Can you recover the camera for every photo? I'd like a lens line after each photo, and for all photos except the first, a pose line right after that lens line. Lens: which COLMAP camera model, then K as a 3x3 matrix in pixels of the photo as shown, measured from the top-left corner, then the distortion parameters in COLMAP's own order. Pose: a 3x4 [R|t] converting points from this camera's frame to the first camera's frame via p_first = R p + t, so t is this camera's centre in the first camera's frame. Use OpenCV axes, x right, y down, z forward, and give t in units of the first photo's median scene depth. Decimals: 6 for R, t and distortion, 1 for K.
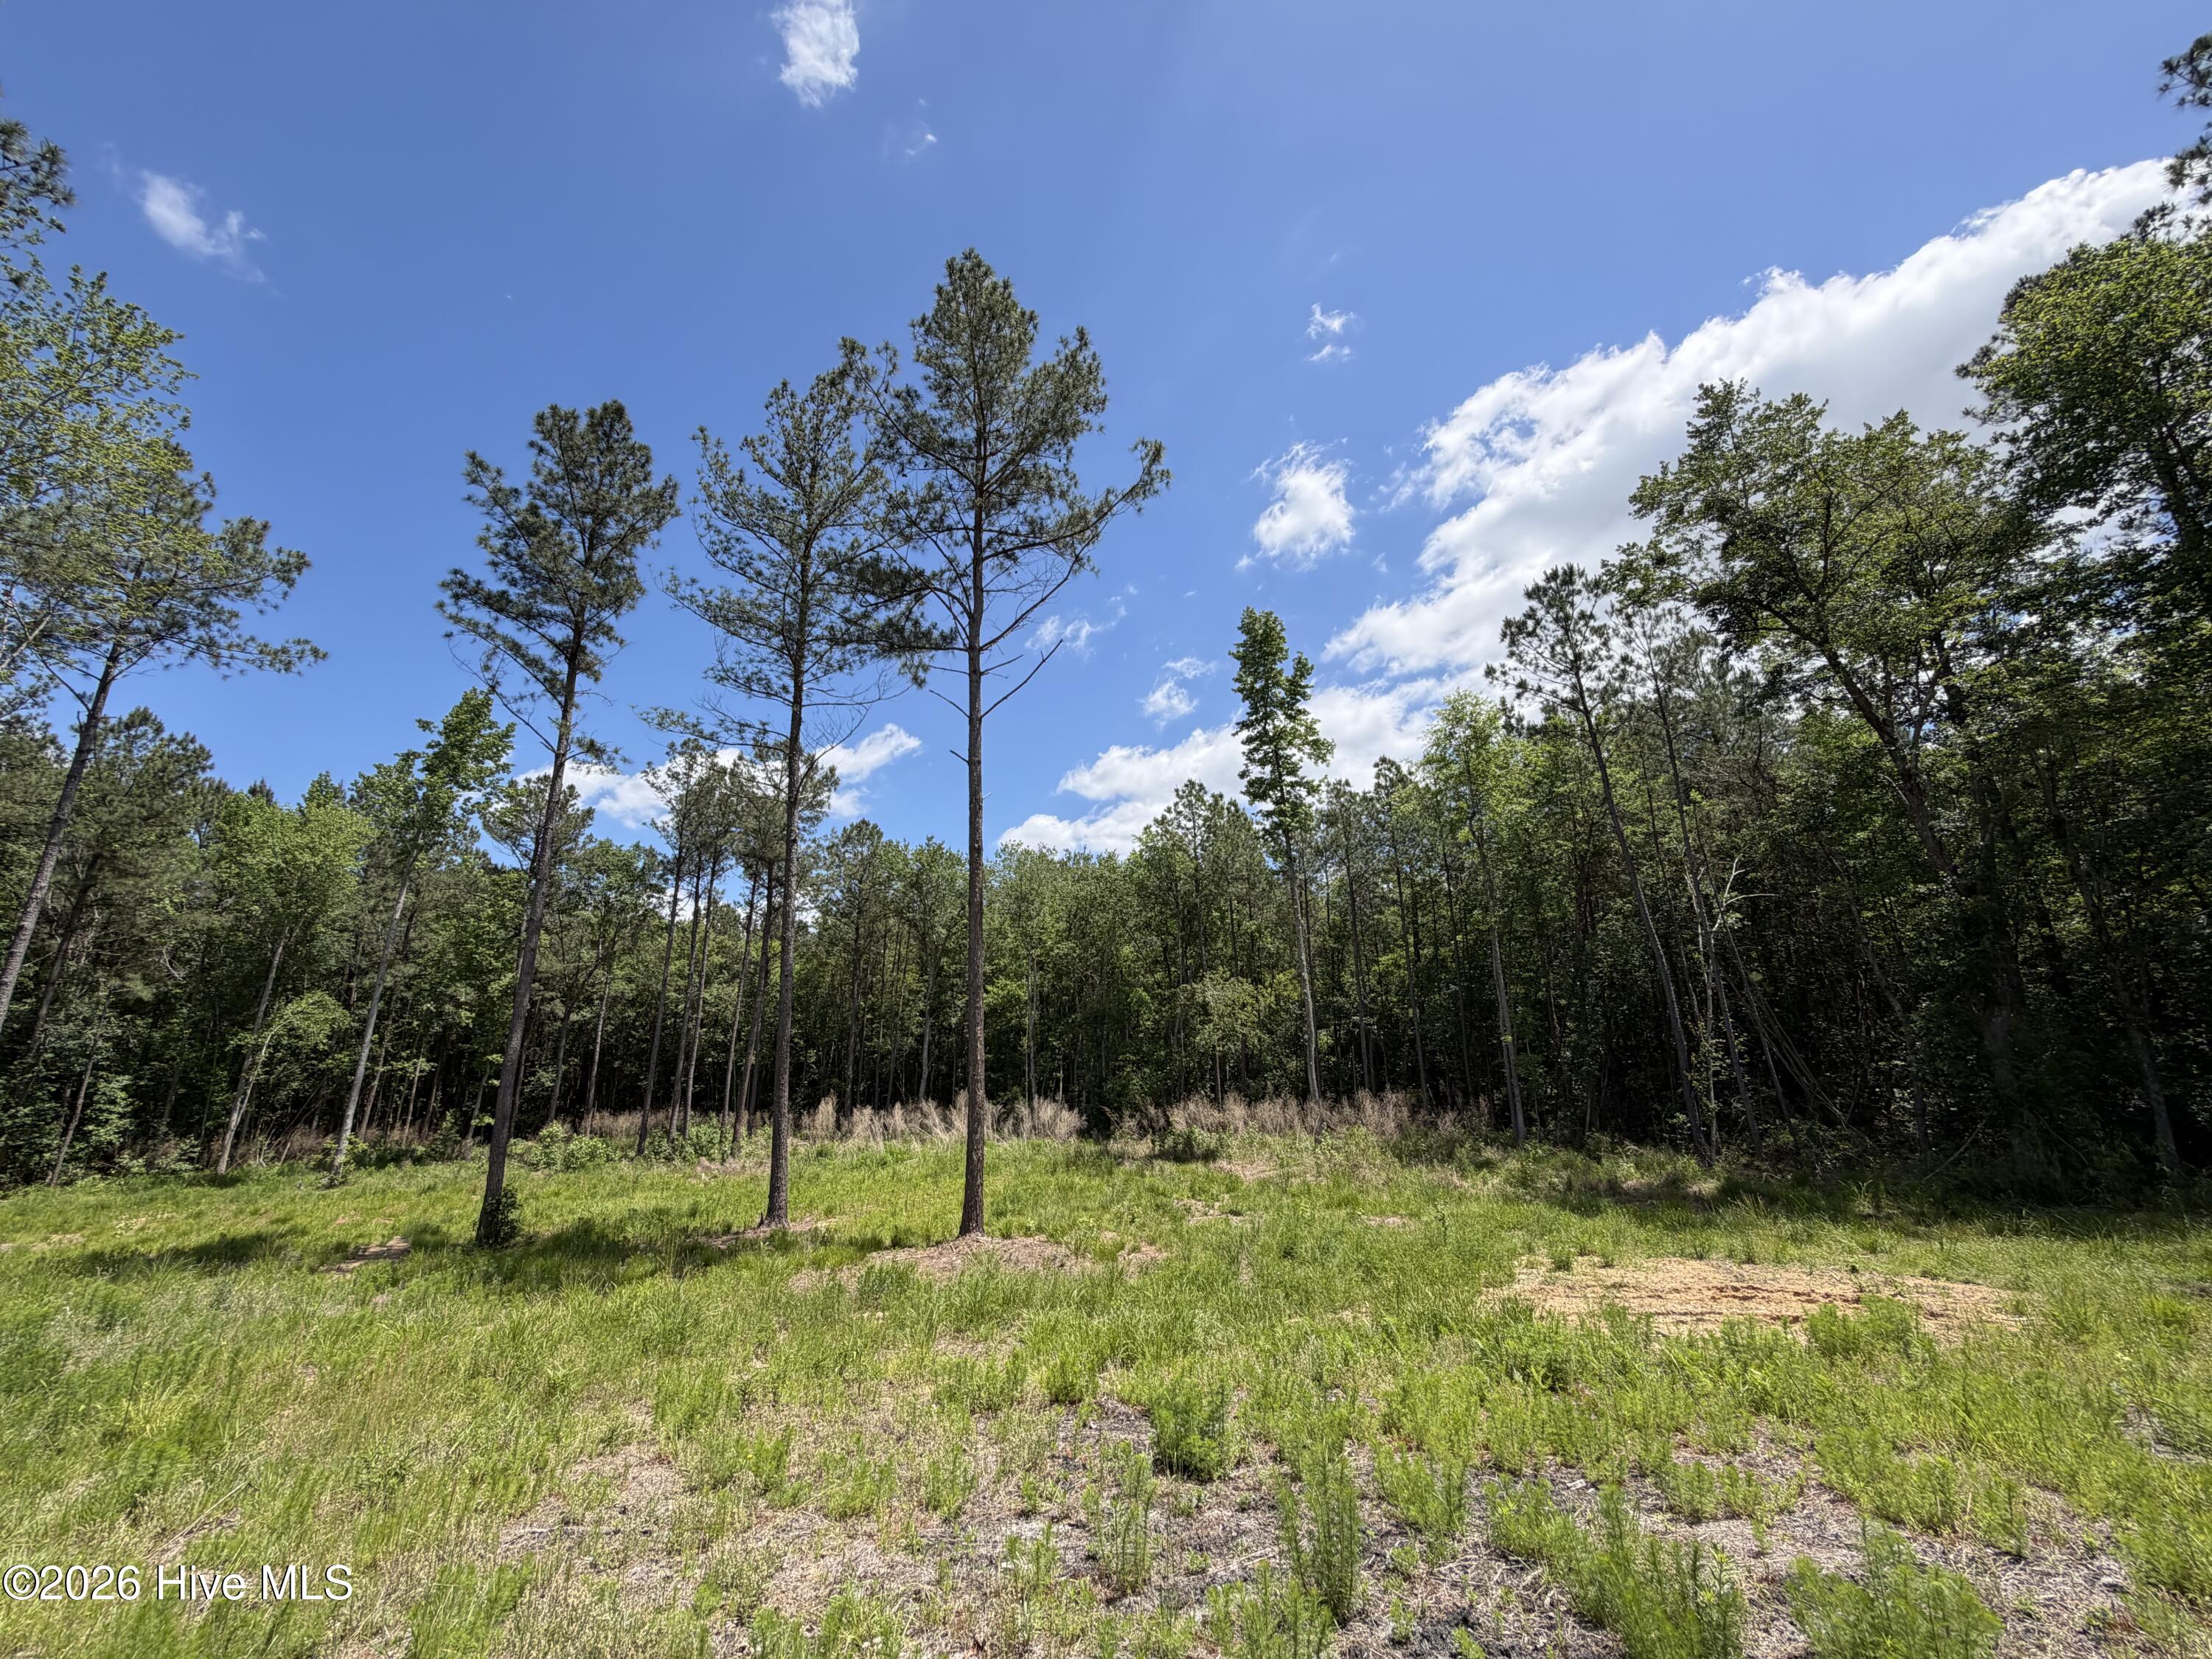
lens RADIAL K [[874.3, 0, 1101.1], [0, 874.3, 831.3], [0, 0, 1]] dist [-0.001628, 0.000252]
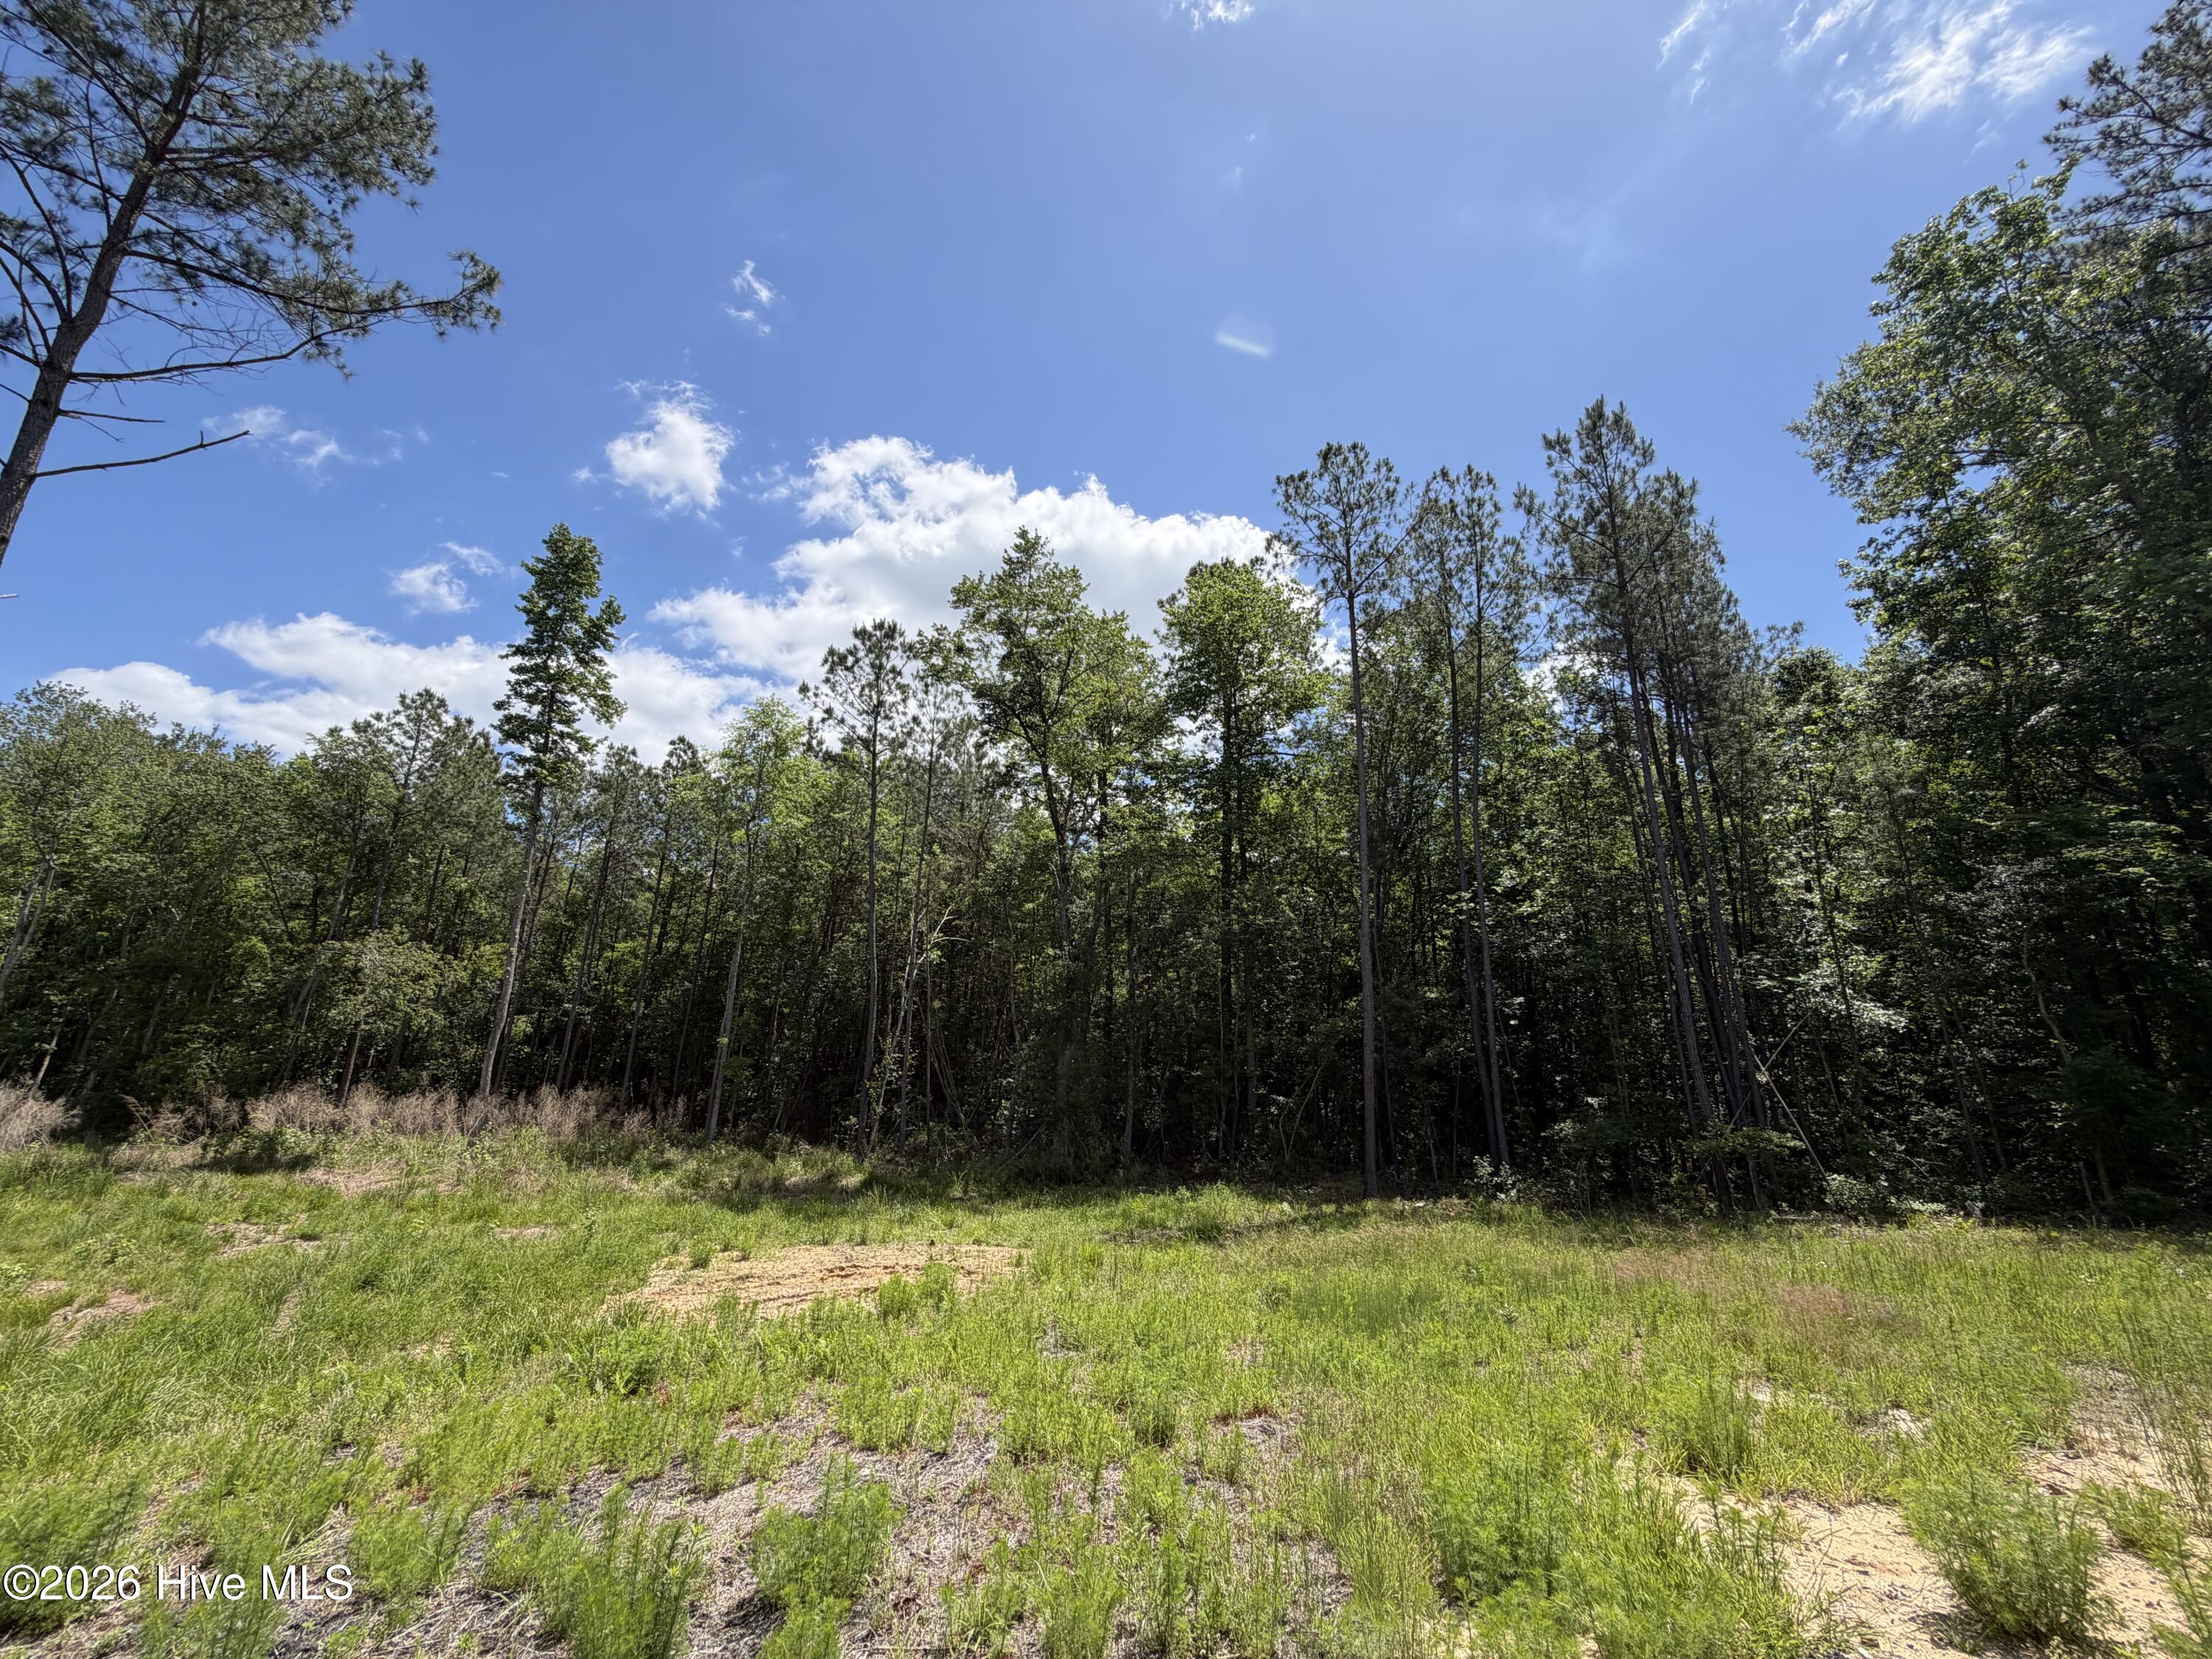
lens RADIAL K [[870.9, 0, 1099.2], [0, 870.9, 831.4], [0, 0, 1]] dist [0.001532, -0.000376]
pose [[0.690512, 0.236648, 0.683514, 0.020986], [-0.234909, 0.967113, -0.097522, -0.000444], [-0.684114, -0.093223, 0.723394, -0.004498]]
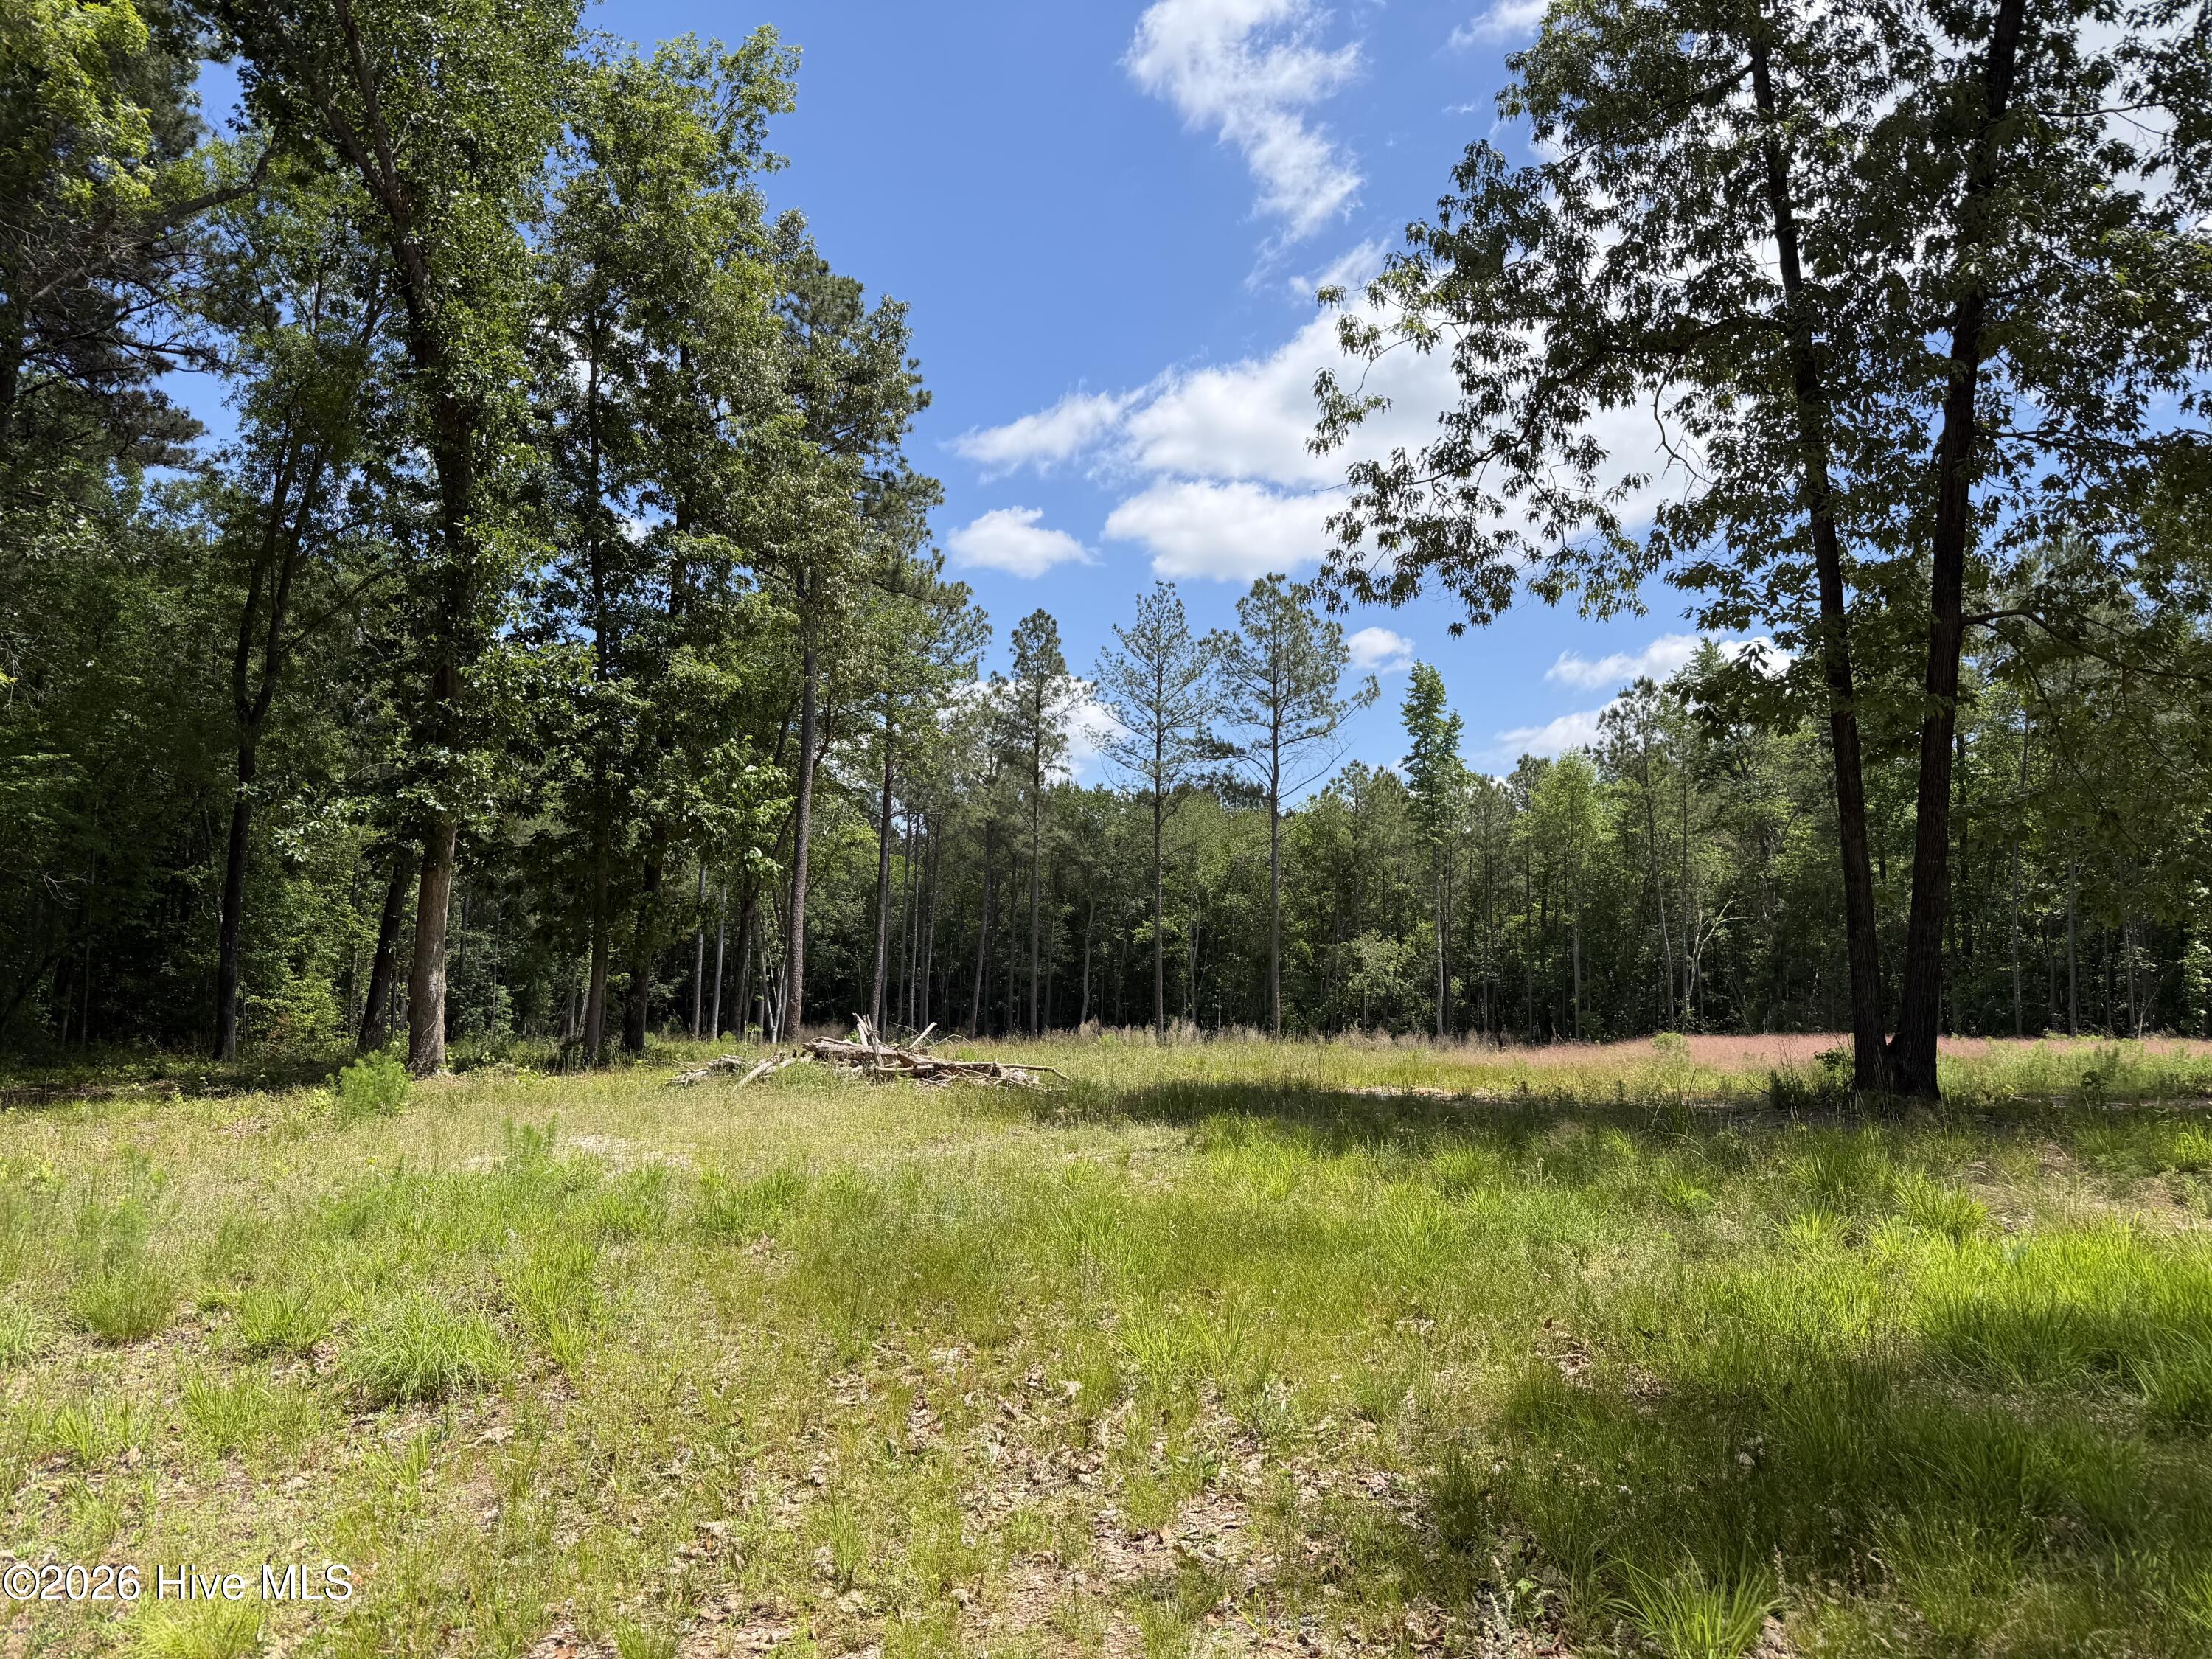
lens RADIAL K [[1548.7, 0, 1125.7], [0, 1548.7, 842.0], [0, 0, 1]] dist [0.053649, -0.068274]
pose [[0.999219, 0.038180, 0.010224, -0.325160], [-0.039397, 0.982893, 0.179916, -0.466685], [-0.003179, -0.180178, 0.983629, -1.526298]]
